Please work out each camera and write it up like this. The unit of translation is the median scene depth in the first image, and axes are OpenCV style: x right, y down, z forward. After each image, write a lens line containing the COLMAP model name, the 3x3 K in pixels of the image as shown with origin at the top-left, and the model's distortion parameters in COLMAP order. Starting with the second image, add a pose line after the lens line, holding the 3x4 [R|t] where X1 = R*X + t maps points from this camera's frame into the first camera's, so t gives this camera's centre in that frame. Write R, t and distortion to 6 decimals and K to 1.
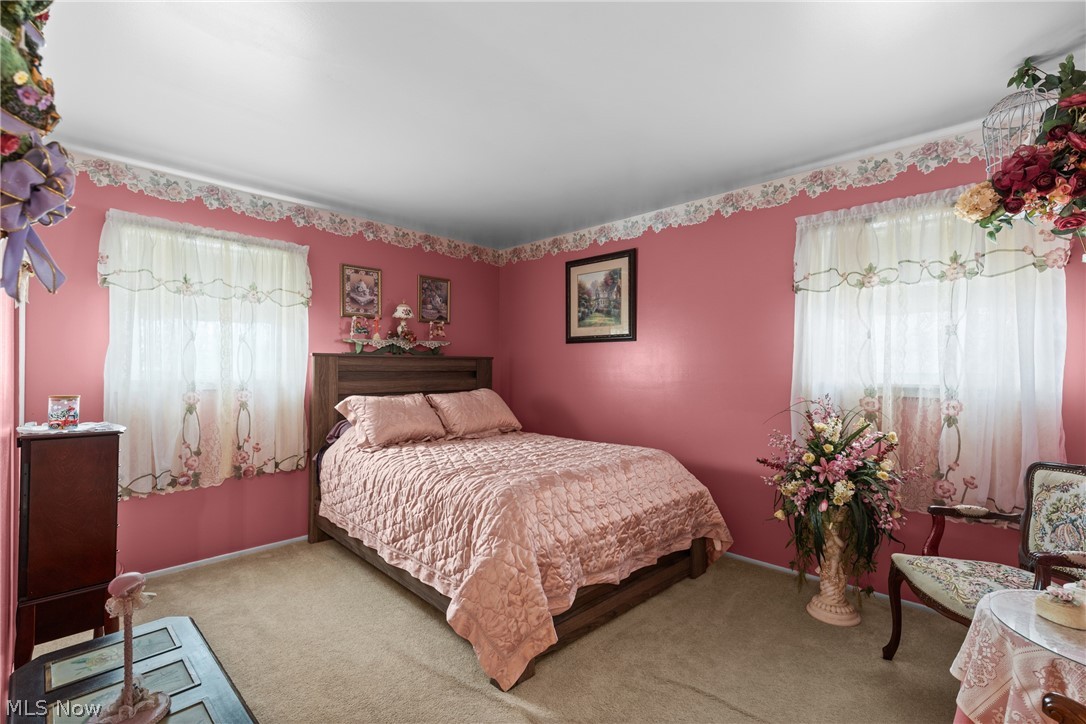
lens RADIAL K [[487.9, 0, 544.9], [0, 487.9, 366.0], [0, 0, 1]] dist [-0.000360, 0.000004]
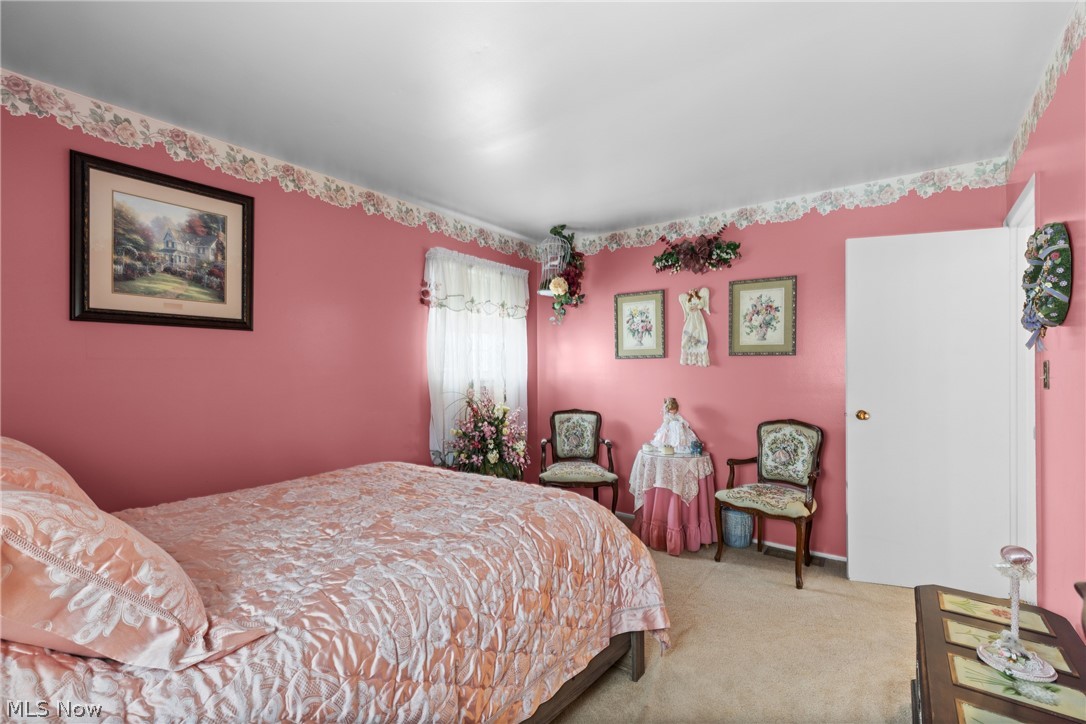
lens RADIAL K [[487.9, 0, 544.9], [0, 487.9, 366.0], [0, 0, 1]] dist [-0.000360, 0.000004]
pose [[-0.139022, 0.001110, 0.990289, -0.542765], [0.001547, 0.999998, -0.000904, -0.000142], [-0.990288, 0.001407, -0.139024, 0.666346]]
